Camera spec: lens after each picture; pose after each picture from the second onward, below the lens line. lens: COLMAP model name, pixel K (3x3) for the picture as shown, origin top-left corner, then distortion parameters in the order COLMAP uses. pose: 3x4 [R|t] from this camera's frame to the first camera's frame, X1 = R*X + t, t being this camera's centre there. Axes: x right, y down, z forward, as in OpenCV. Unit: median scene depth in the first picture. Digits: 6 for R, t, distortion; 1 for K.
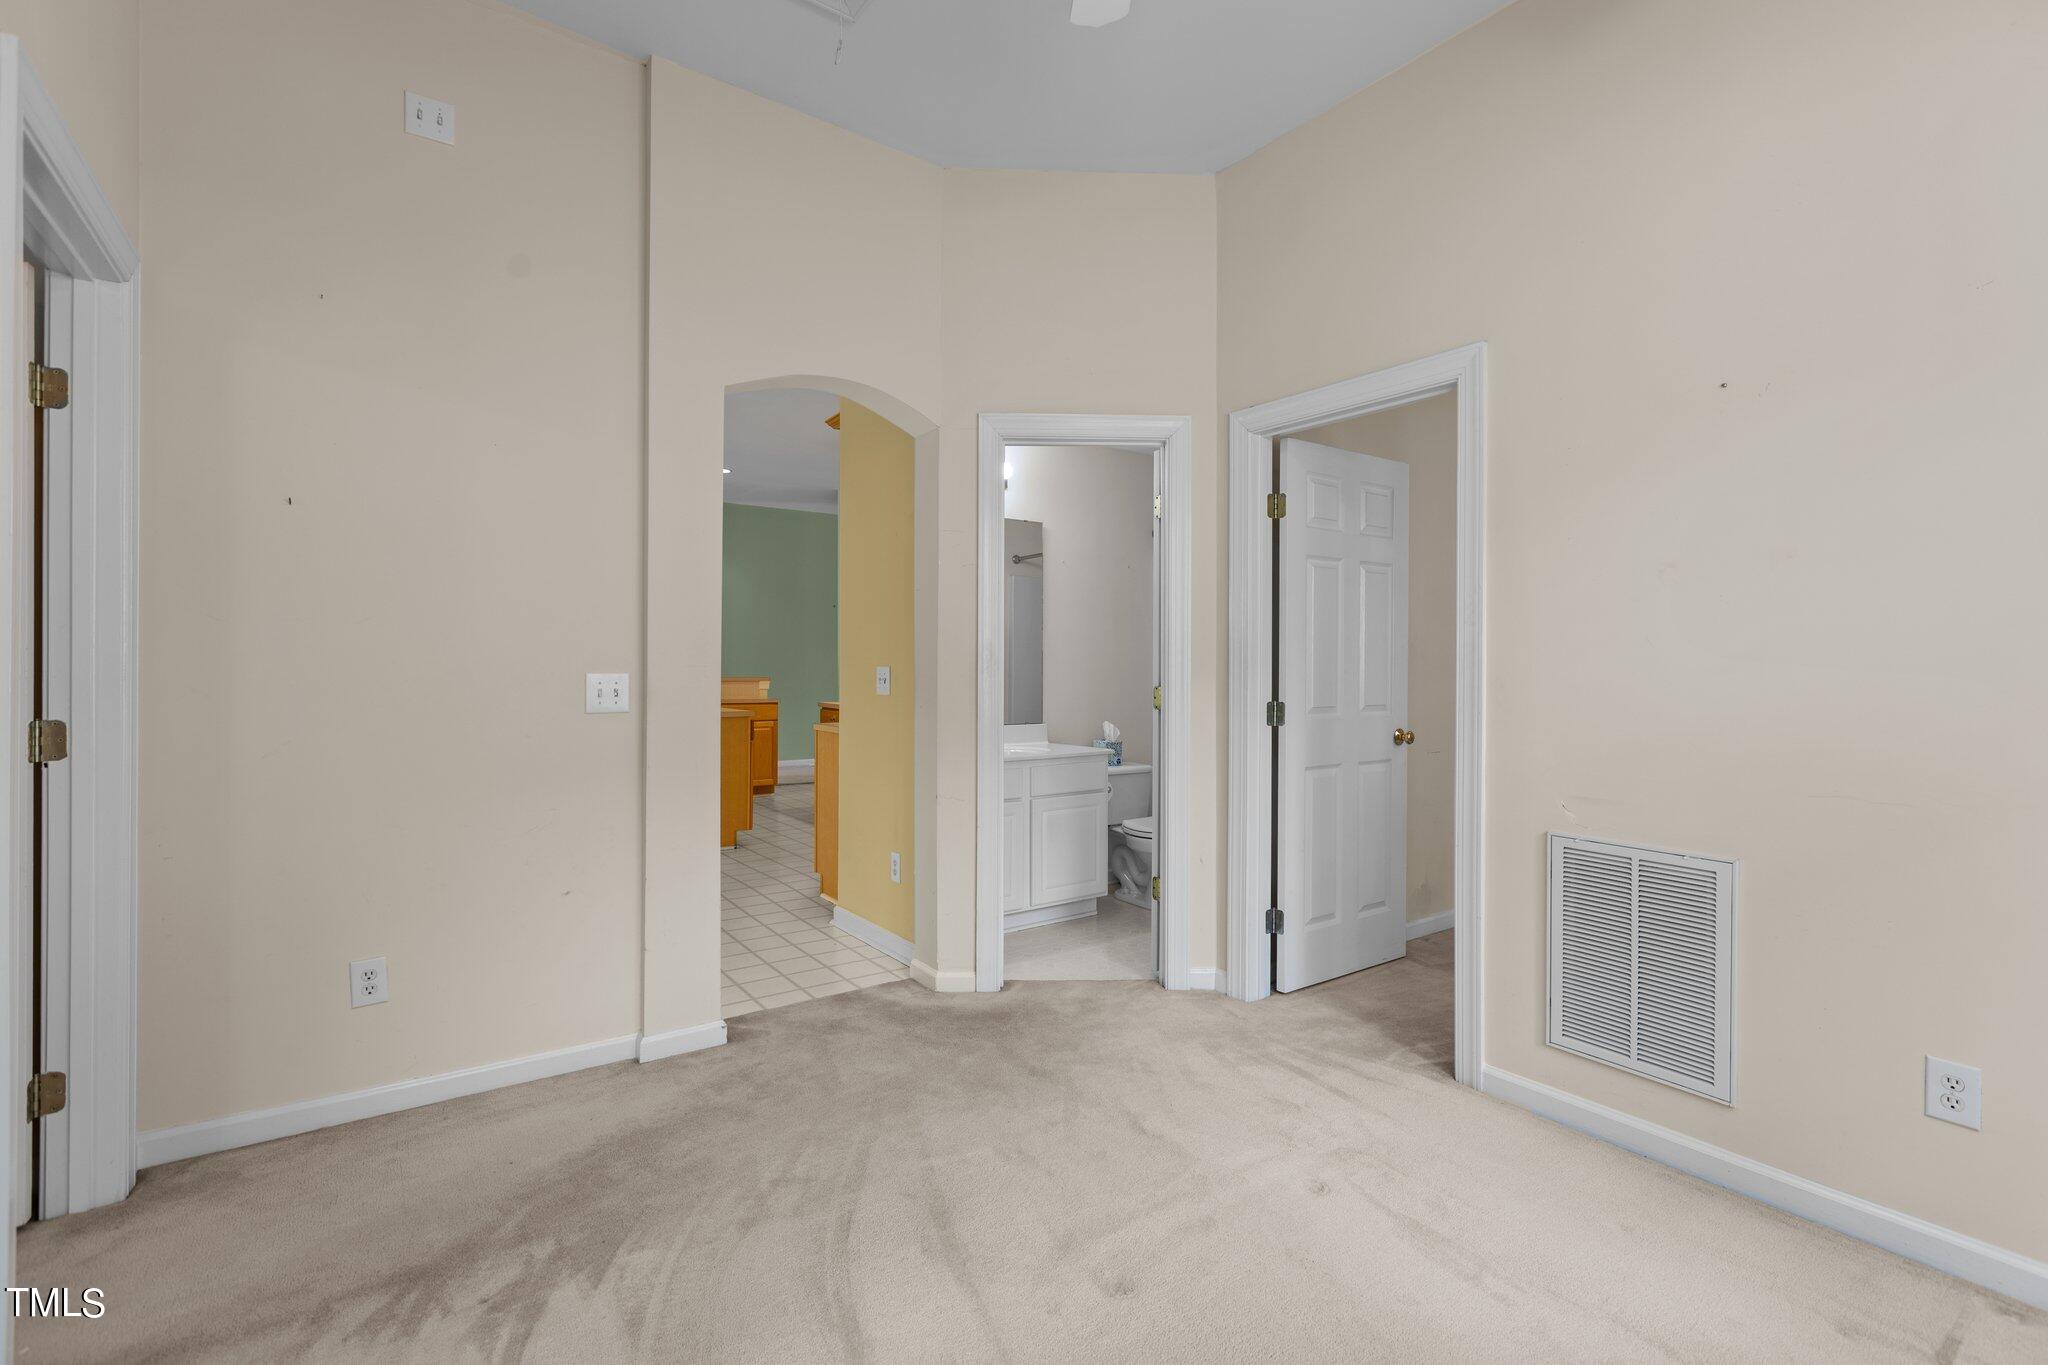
lens RADIAL K [[920.8, 0, 1025.0], [0, 920.8, 695.6], [0, 0, 1]] dist [0.001886, 0.000033]
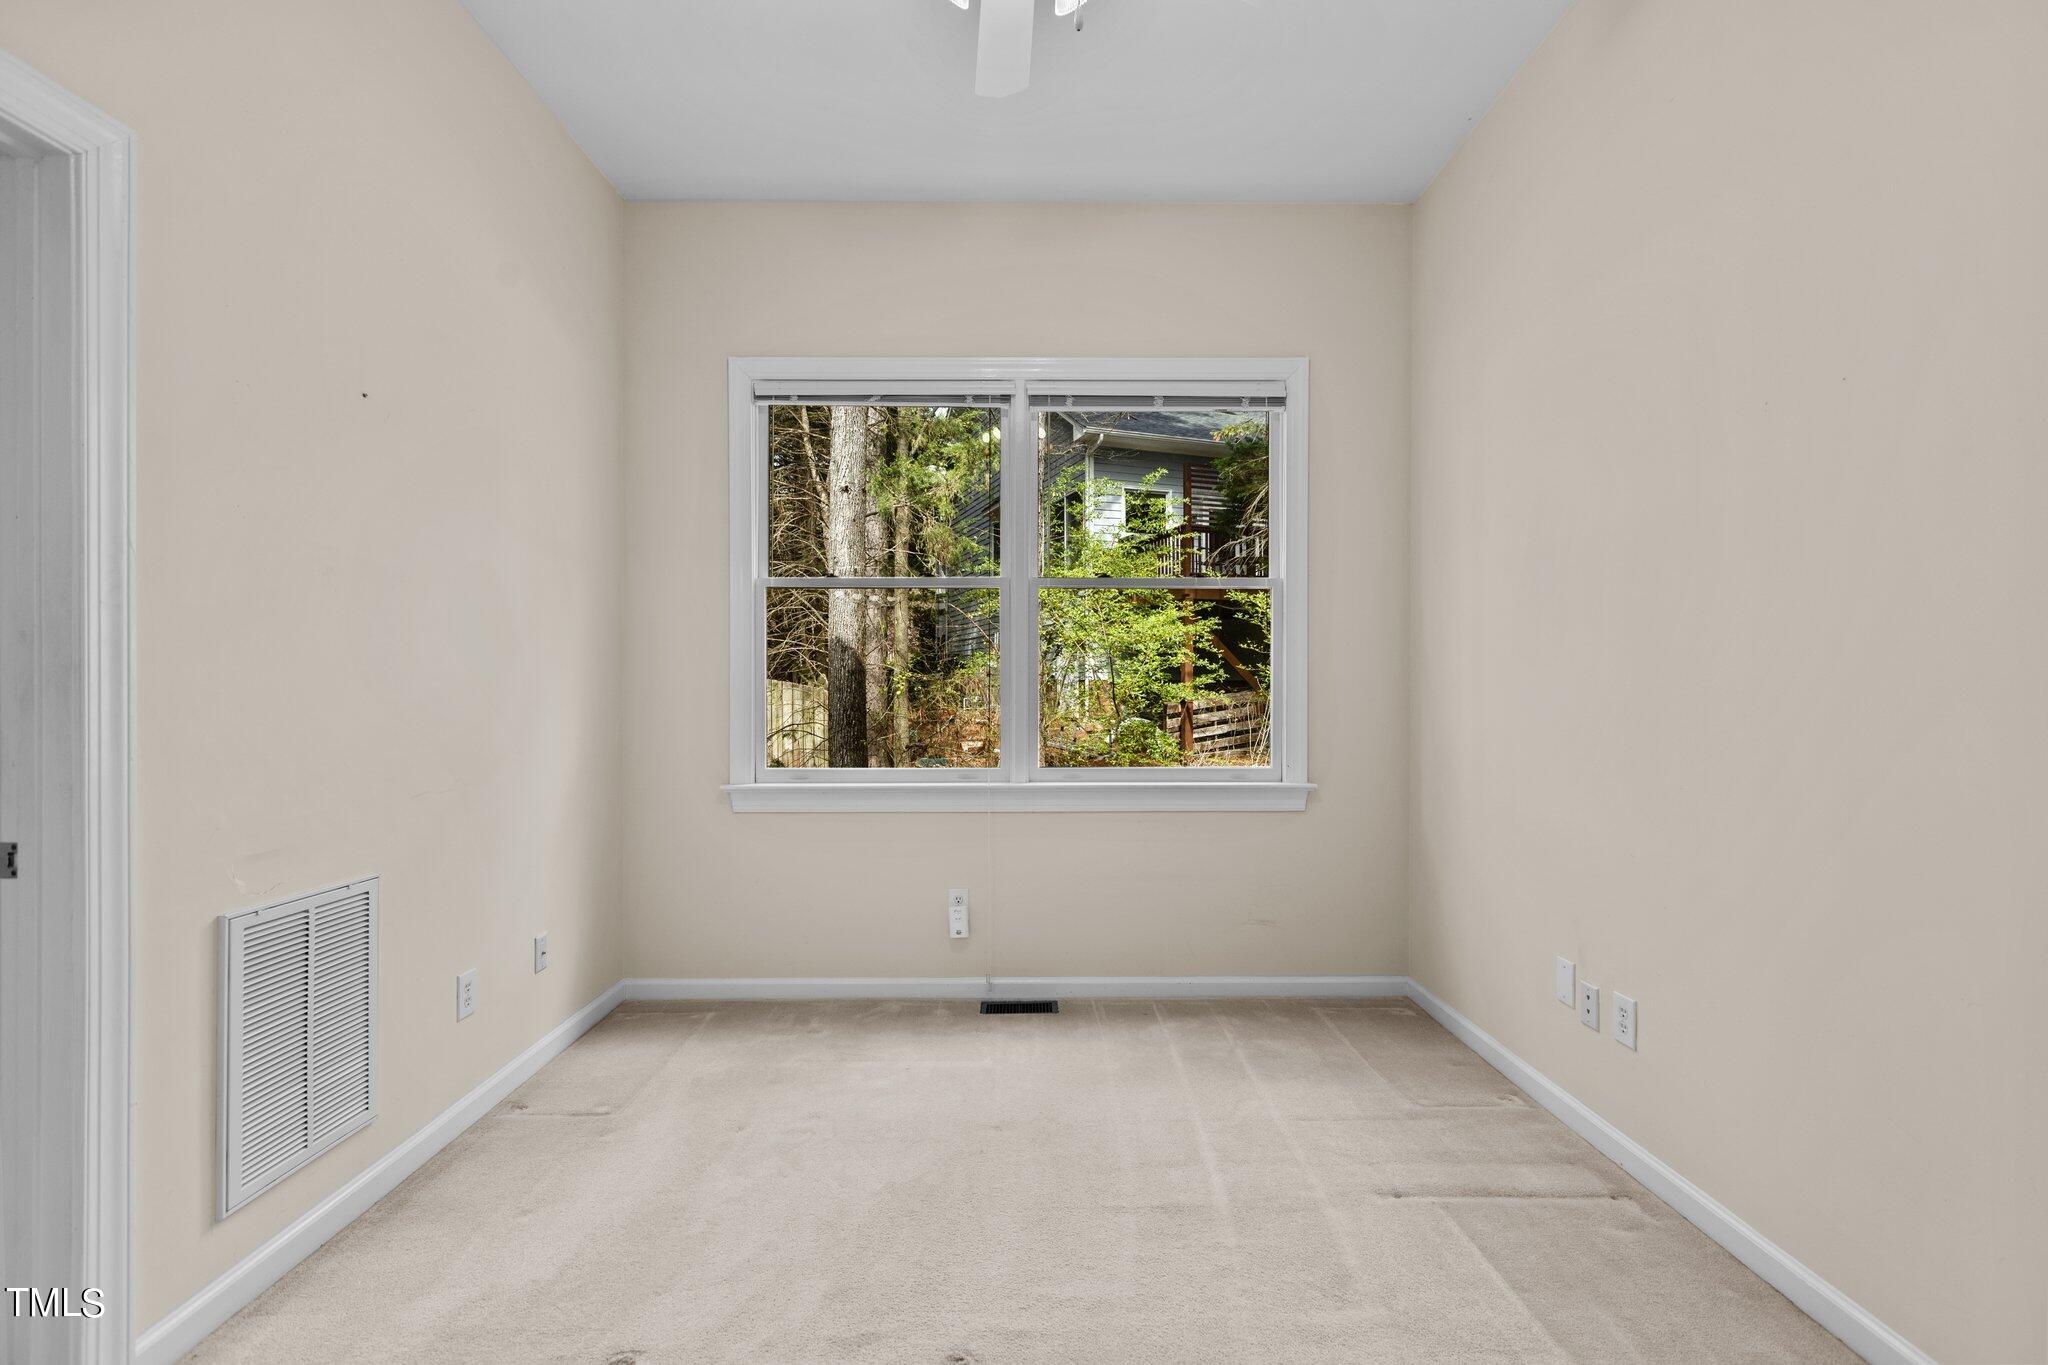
lens RADIAL K [[920.8, 0, 1025.0], [0, 920.8, 695.6], [0, 0, 1]] dist [0.001886, 0.000033]
pose [[-0.827360, -0.008980, 0.561600, -0.352073], [0.013006, 0.999298, 0.035140, -0.040002], [-0.561521, 0.036377, -0.826662, 1.298802]]
